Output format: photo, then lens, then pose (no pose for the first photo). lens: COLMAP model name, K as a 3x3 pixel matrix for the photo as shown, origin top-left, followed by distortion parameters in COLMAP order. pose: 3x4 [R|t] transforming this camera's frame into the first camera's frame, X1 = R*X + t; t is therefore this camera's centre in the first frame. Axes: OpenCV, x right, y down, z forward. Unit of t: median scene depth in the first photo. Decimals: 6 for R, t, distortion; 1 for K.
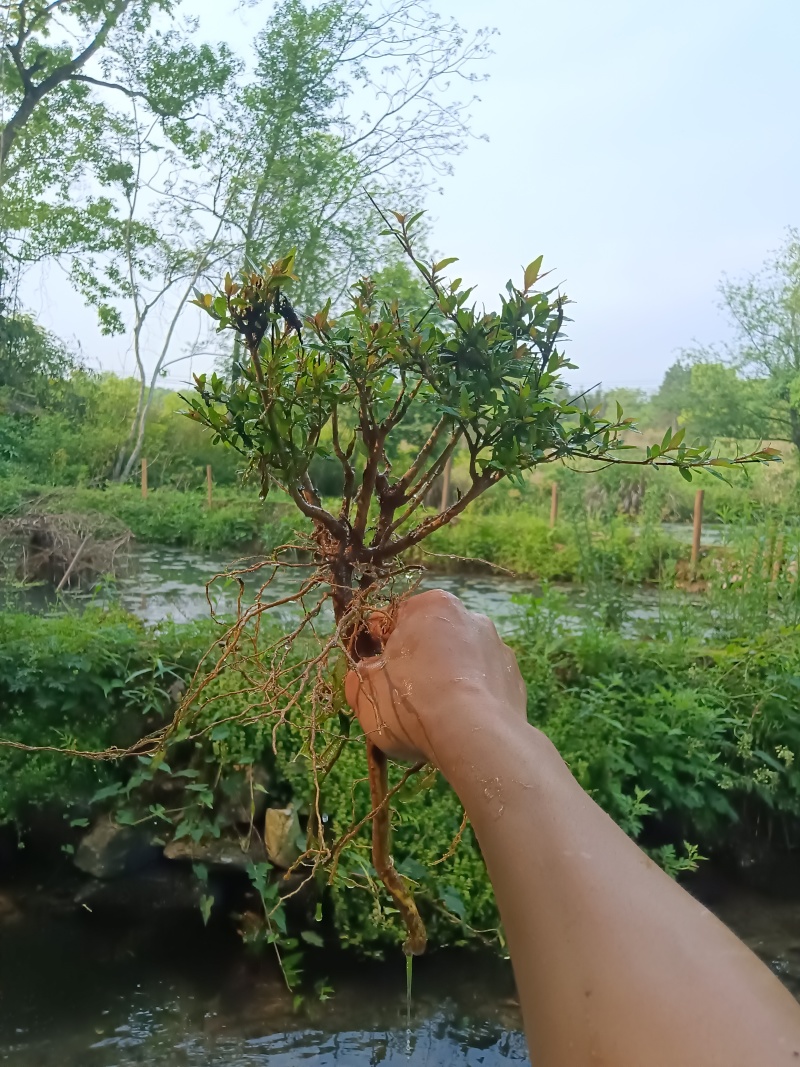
lens RADIAL K [[791.0, 0, 385.6], [0, 791.0, 550.3], [0, 0, 1]] dist [0.057514, -0.097474]
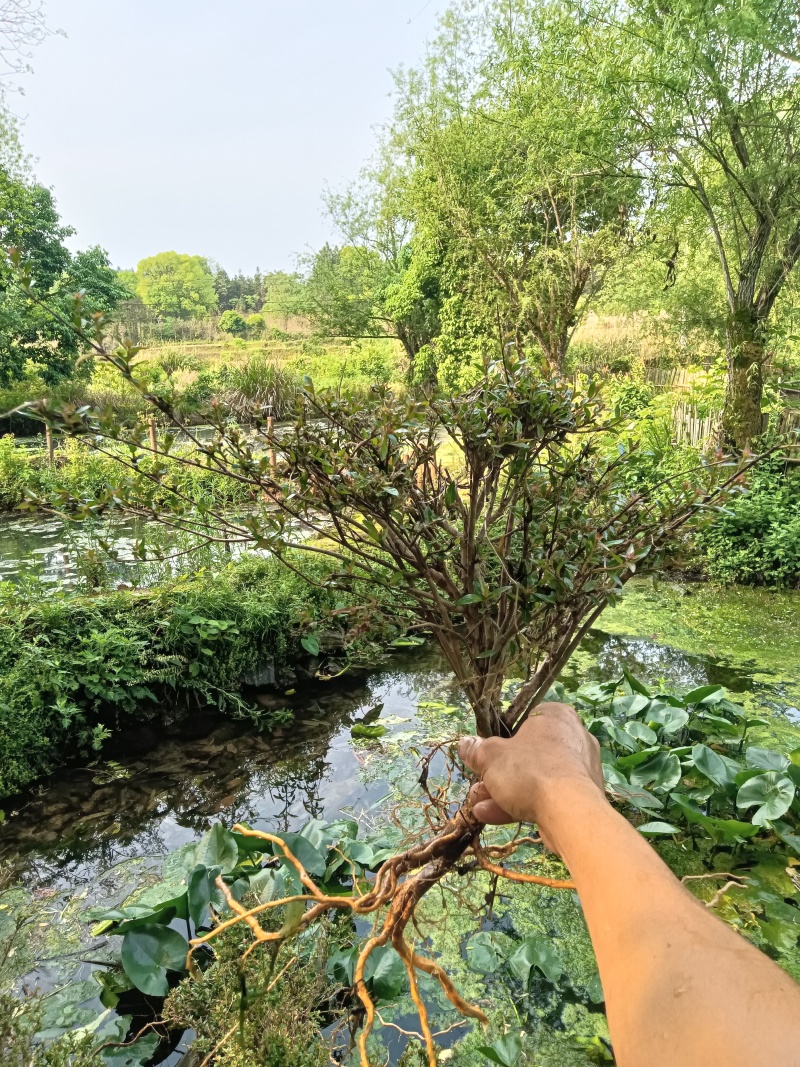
lens RADIAL K [[791.0, 0, 389.1], [0, 791.0, 536.7], [0, 0, 1]] dist [0.057514, -0.097474]
pose [[0.915557, -0.154582, 0.371294, 0.057690], [0.109775, 0.984181, 0.139057, -0.029730], [-0.386916, -0.086555, 0.918044, -0.117824]]
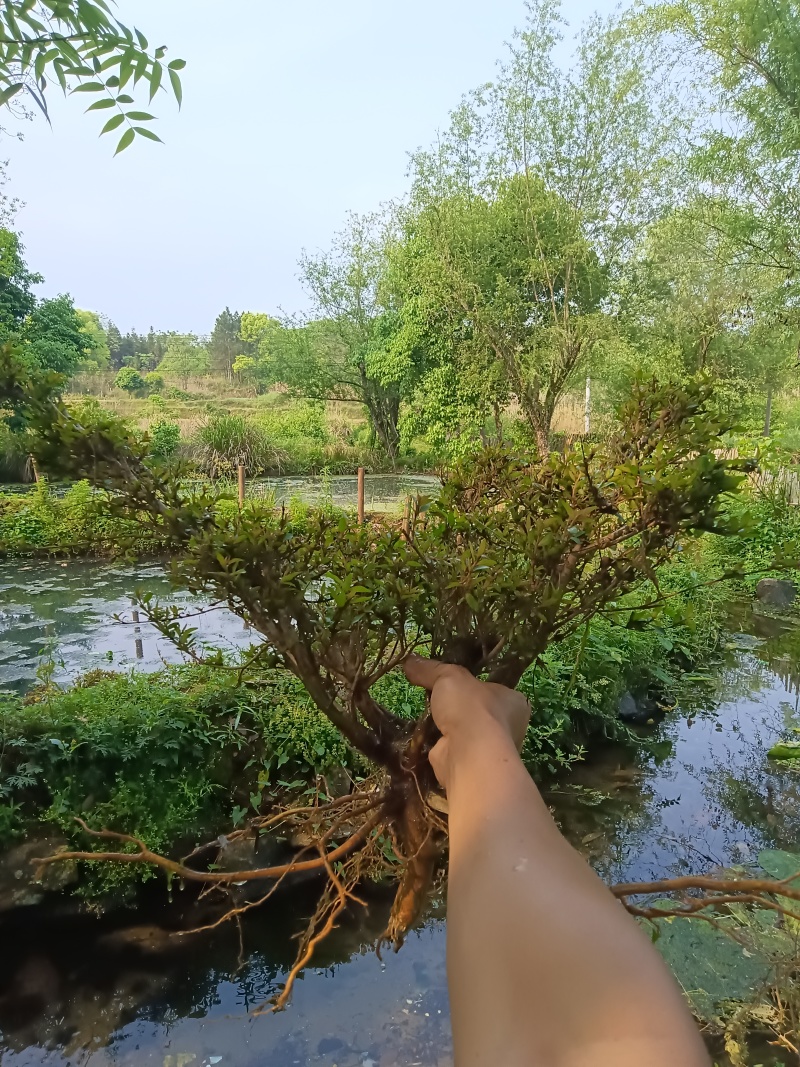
lens RADIAL K [[782.8, 0, 405.4], [0, 782.8, 537.6], [0, 0, 1]] dist [0.046631, -0.055508]
pose [[0.847460, -0.103903, 0.520592, -0.123106], [0.075740, 0.994292, 0.075151, -0.037304], [-0.525429, -0.024258, 0.850492, -0.038372]]
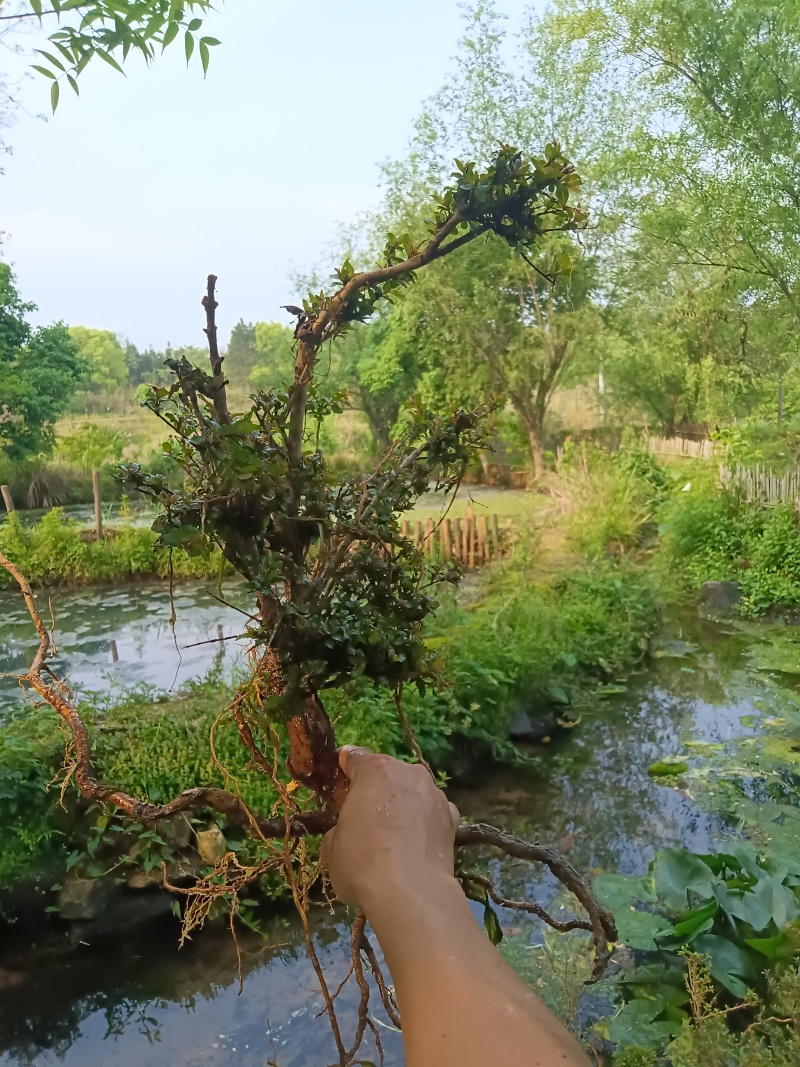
lens RADIAL K [[791.0, 0, 401.4], [0, 791.0, 535.6], [0, 0, 1]] dist [0.057514, -0.097474]
pose [[0.860367, -0.143386, 0.489090, -0.075453], [0.127599, 0.989649, 0.065672, -0.043009], [-0.493444, 0.005906, 0.869757, -0.075476]]
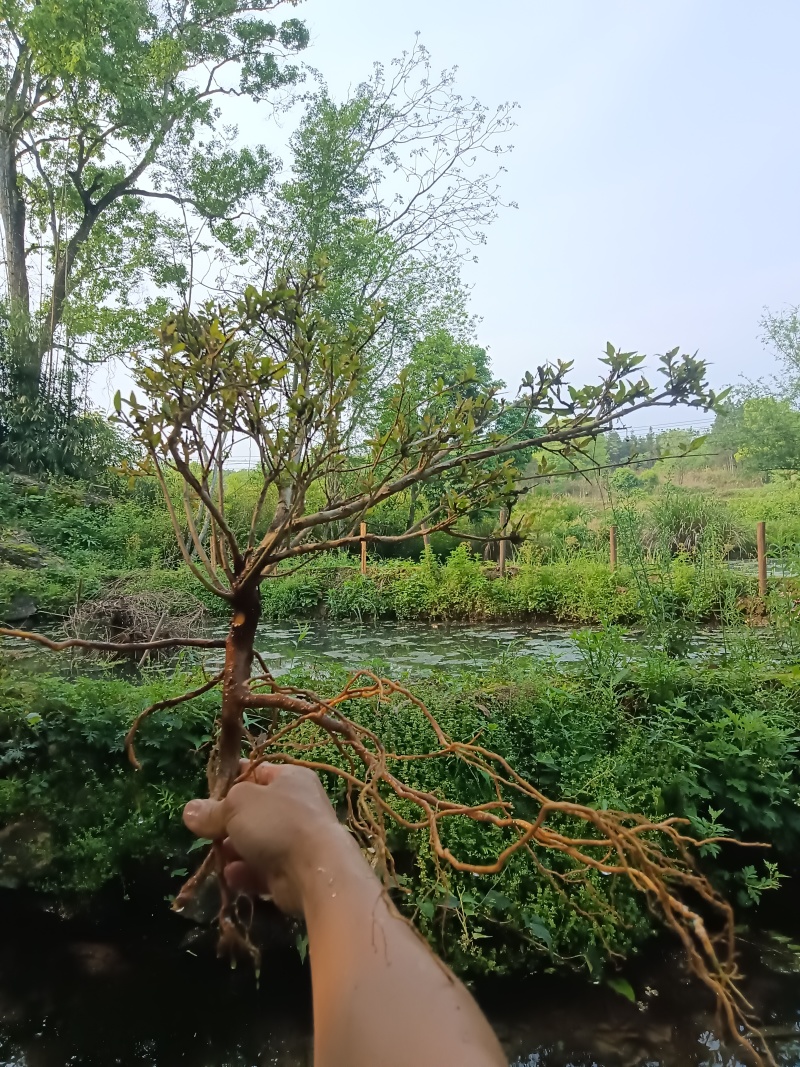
lens RADIAL K [[791.0, 0, 391.1], [0, 791.0, 543.0], [0, 0, 1]] dist [0.057514, -0.097474]
pose [[0.994624, -0.078968, -0.066987, 0.000591], [0.072790, 0.993266, -0.090131, 0.004222], [0.073653, 0.084770, 0.993675, -0.014357]]
